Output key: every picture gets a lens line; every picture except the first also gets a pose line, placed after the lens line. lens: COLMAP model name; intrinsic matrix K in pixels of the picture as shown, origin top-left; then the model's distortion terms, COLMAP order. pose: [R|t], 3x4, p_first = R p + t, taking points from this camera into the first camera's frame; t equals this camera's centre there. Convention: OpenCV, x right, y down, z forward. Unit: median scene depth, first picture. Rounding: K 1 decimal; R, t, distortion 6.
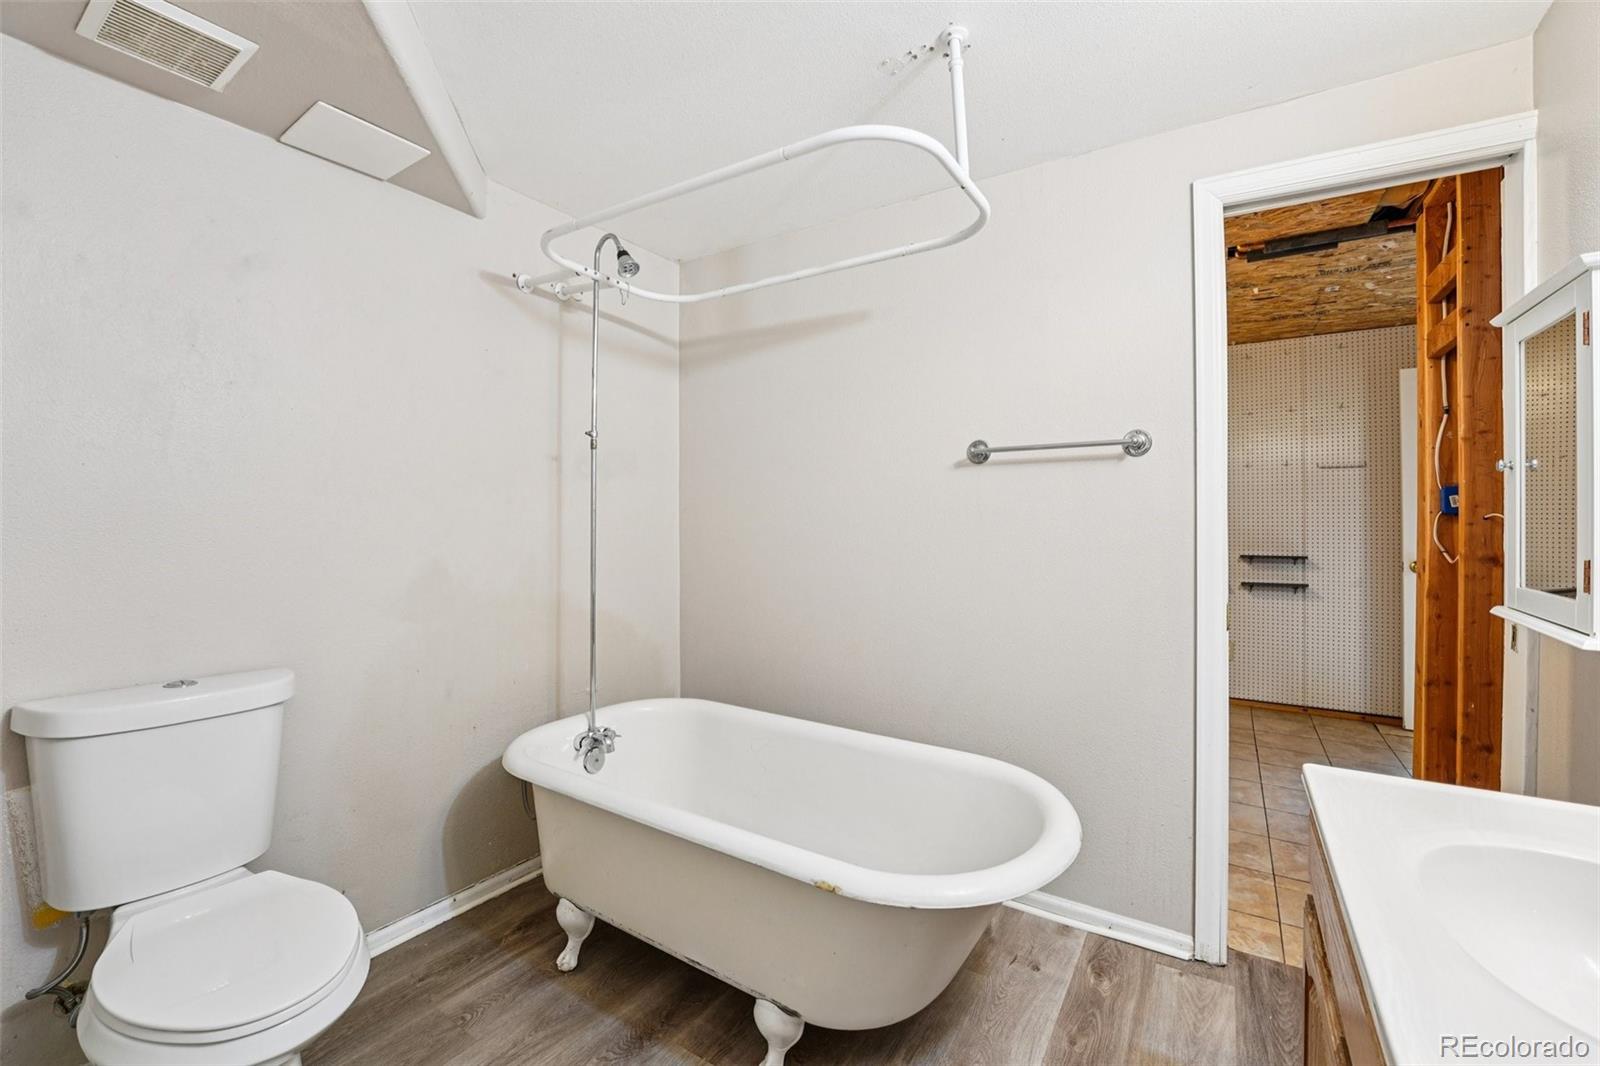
lens RADIAL K [[658.9, 0, 796.9], [0, 658.9, 524.6], [0, 0, 1]] dist [-0.030022, 0.002848]
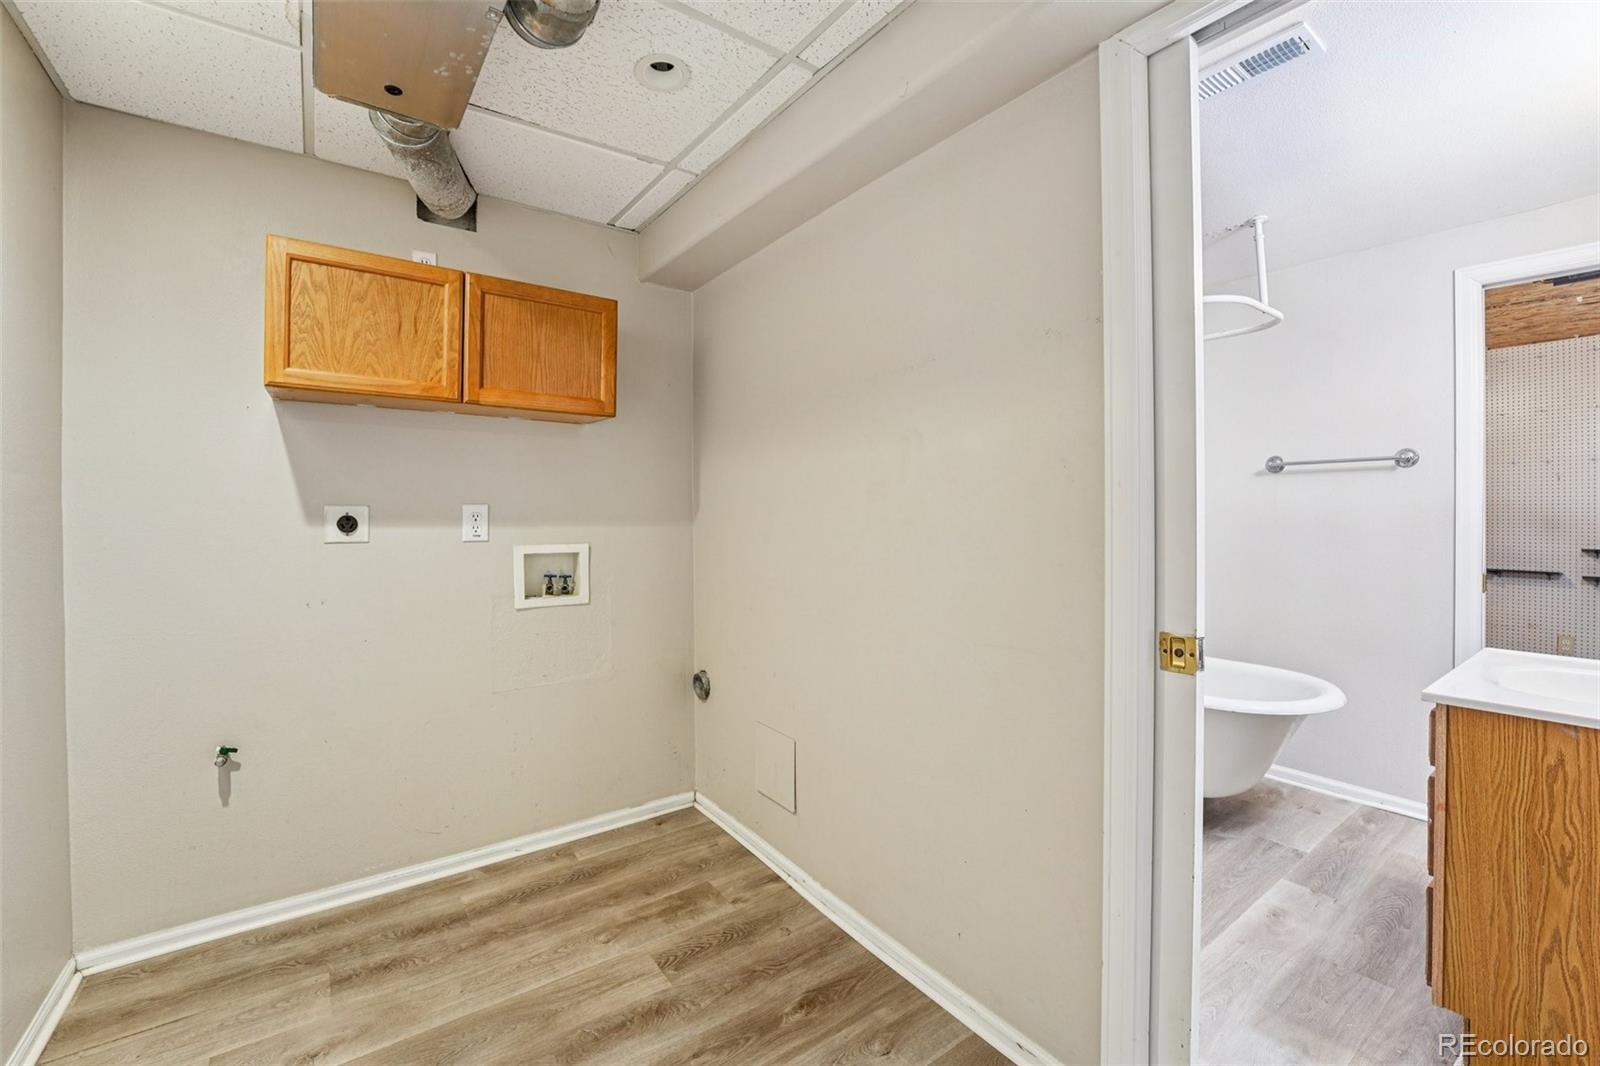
lens RADIAL K [[658.9, 0, 797.8], [0, 658.9, 522.8], [0, 0, 1]] dist [-0.030022, 0.002848]
pose [[0.933185, 0.004043, -0.359374, -0.199388], [-0.002599, 0.999986, 0.004501, 0.011370], [0.359388, -0.003266, 0.933183, -0.743509]]
